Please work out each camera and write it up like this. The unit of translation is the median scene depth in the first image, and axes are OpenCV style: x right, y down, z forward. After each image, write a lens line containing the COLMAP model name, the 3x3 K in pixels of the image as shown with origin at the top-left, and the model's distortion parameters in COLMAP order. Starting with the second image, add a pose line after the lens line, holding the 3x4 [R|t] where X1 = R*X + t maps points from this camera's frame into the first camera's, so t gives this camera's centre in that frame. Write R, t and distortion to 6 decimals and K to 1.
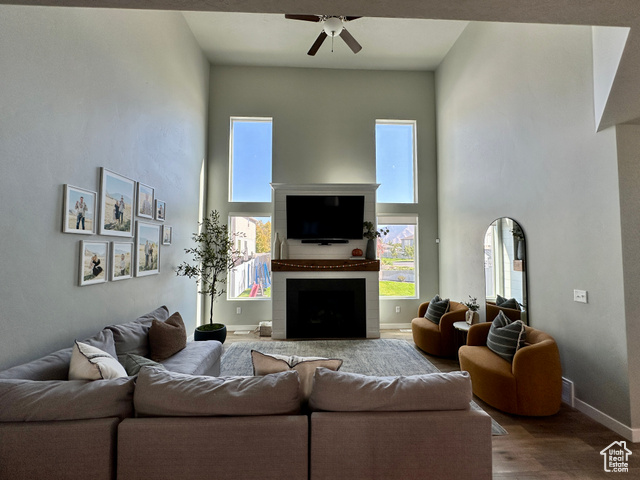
lens RADIAL K [[255.5, 0, 320.0], [0, 255.5, 240.0], [0, 0, 1]] dist [0.000800, -0.000001]
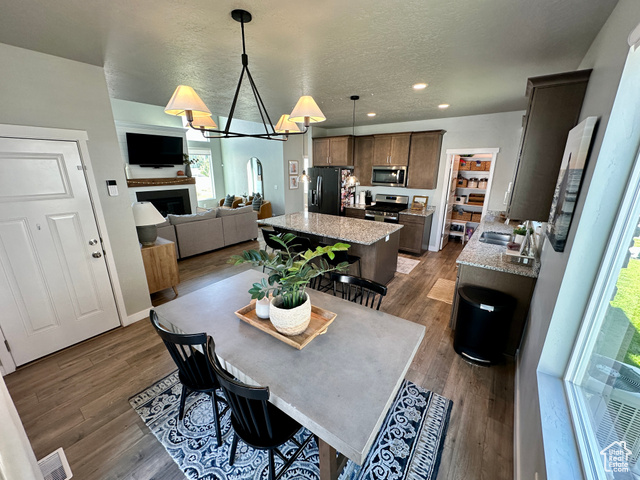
lens RADIAL K [[255.5, 0, 320.0], [0, 255.5, 240.0], [0, 0, 1]] dist [0.000800, -0.000001]
pose [[0.625604, -0.214368, 0.750111, -0.631013], [-0.044122, 0.950246, 0.308361, -0.090223], [-0.778892, -0.226008, 0.585019, -0.777196]]
